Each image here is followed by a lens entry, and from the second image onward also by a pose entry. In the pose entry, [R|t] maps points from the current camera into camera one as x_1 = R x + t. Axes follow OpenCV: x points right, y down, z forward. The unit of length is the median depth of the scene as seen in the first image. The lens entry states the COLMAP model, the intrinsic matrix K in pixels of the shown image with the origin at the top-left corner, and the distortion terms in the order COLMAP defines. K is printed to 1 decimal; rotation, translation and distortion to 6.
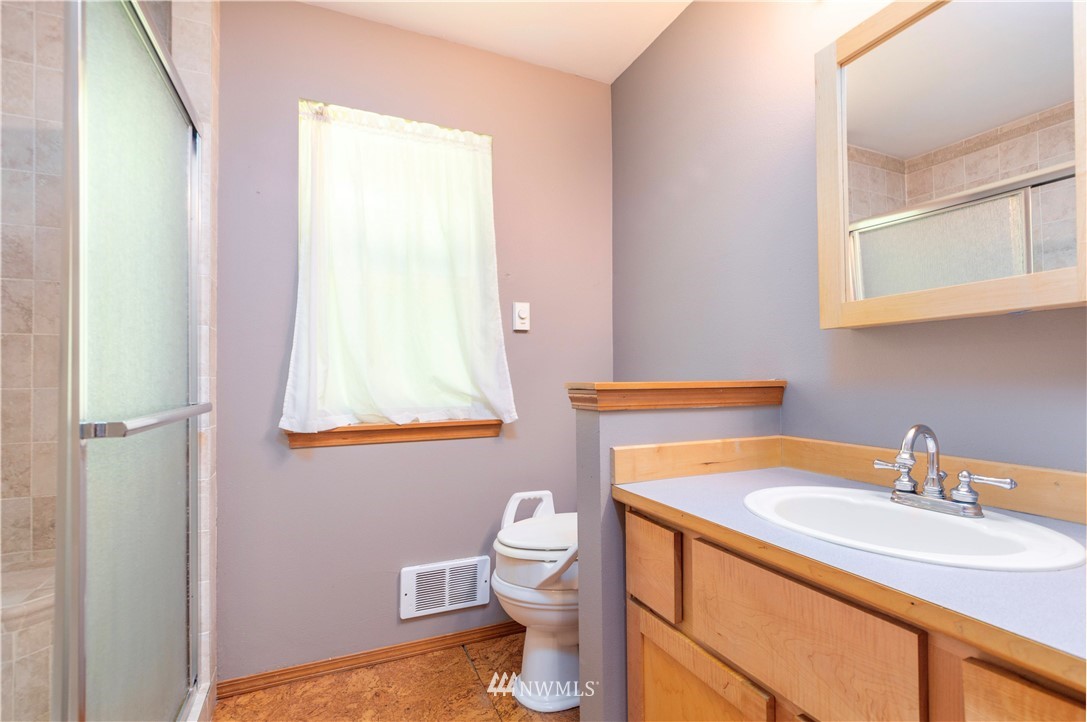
lens RADIAL K [[489.6, 0, 537.1], [0, 489.6, 372.0], [0, 0, 1]] dist [-0.001851, -0.000124]
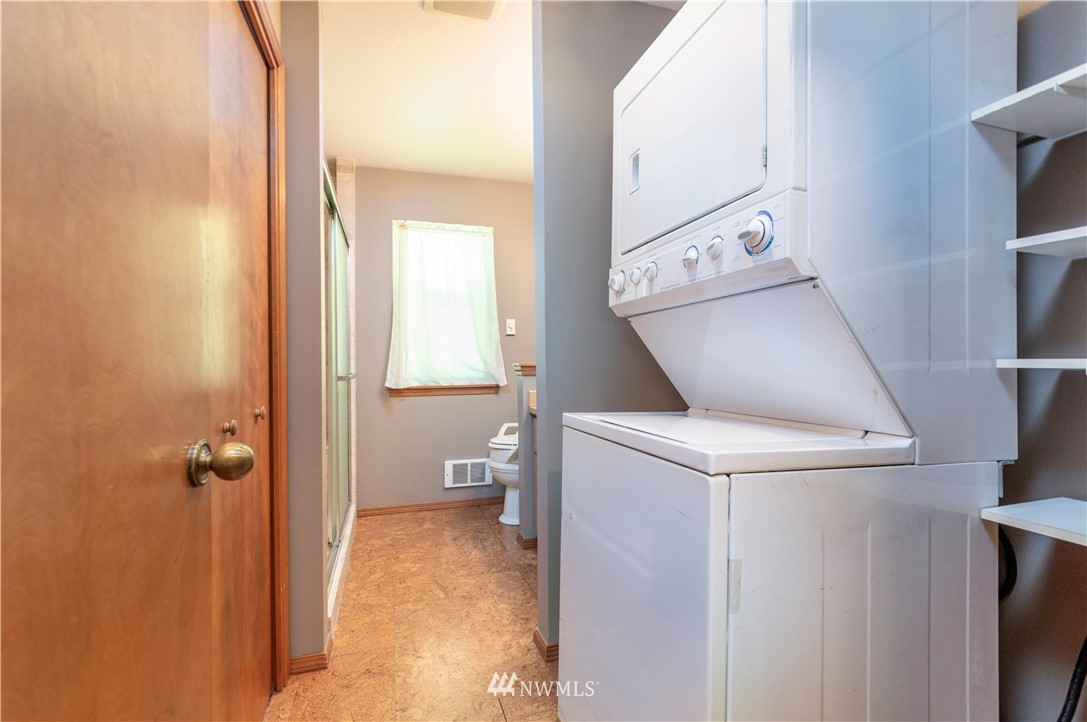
lens RADIAL K [[489.6, 0, 546.4], [0, 489.6, 359.5], [0, 0, 1]] dist [-0.001851, -0.000124]
pose [[0.995323, -0.003583, -0.096541, 0.295255], [0.004242, 0.999969, 0.006616, -0.006327], [0.096514, -0.006995, 0.995307, -0.838838]]
